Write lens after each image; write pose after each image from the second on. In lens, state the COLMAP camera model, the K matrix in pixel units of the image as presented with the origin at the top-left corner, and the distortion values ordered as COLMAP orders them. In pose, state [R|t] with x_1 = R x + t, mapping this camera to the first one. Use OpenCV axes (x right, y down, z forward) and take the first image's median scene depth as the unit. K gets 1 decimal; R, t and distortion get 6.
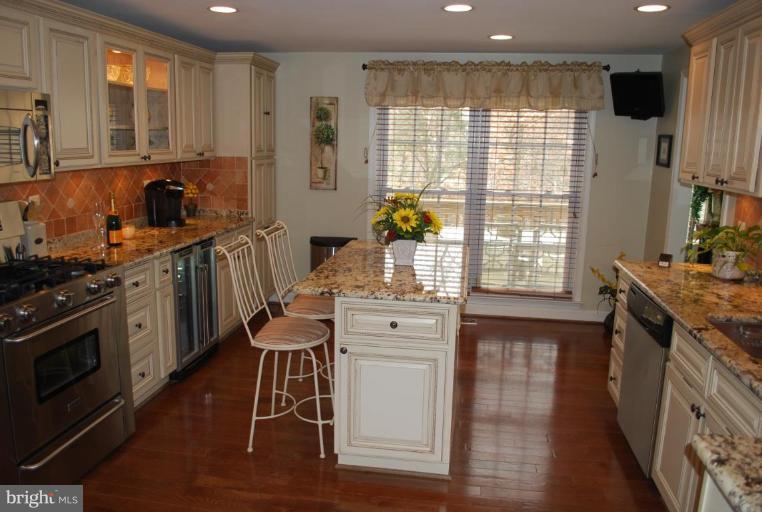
lens RADIAL K [[614.9, 0, 381.0], [0, 614.9, 256.0], [0, 0, 1]] dist [-0.042845, 0.000490]
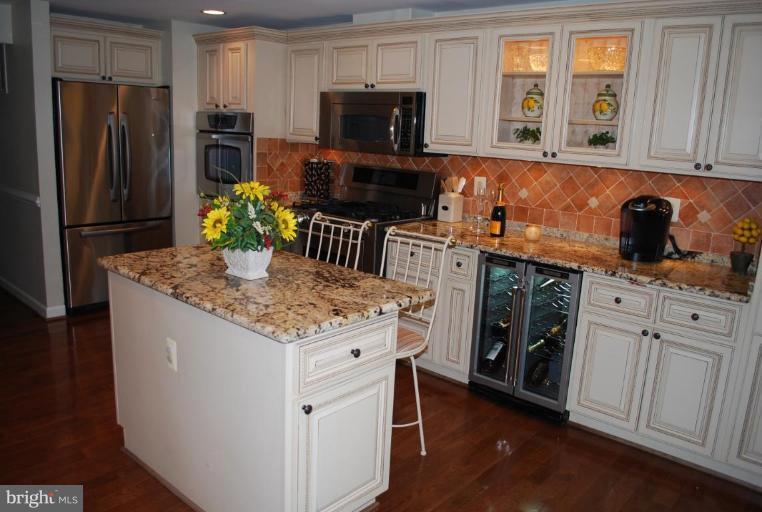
lens RADIAL K [[614.9, 0, 381.0], [0, 614.9, 256.0], [0, 0, 1]] dist [-0.042845, 0.000490]
pose [[-0.547142, 0.134491, -0.826164, 0.499107], [-0.209674, 0.933518, 0.290827, -0.238280], [0.810353, 0.332349, -0.482568, 1.327648]]
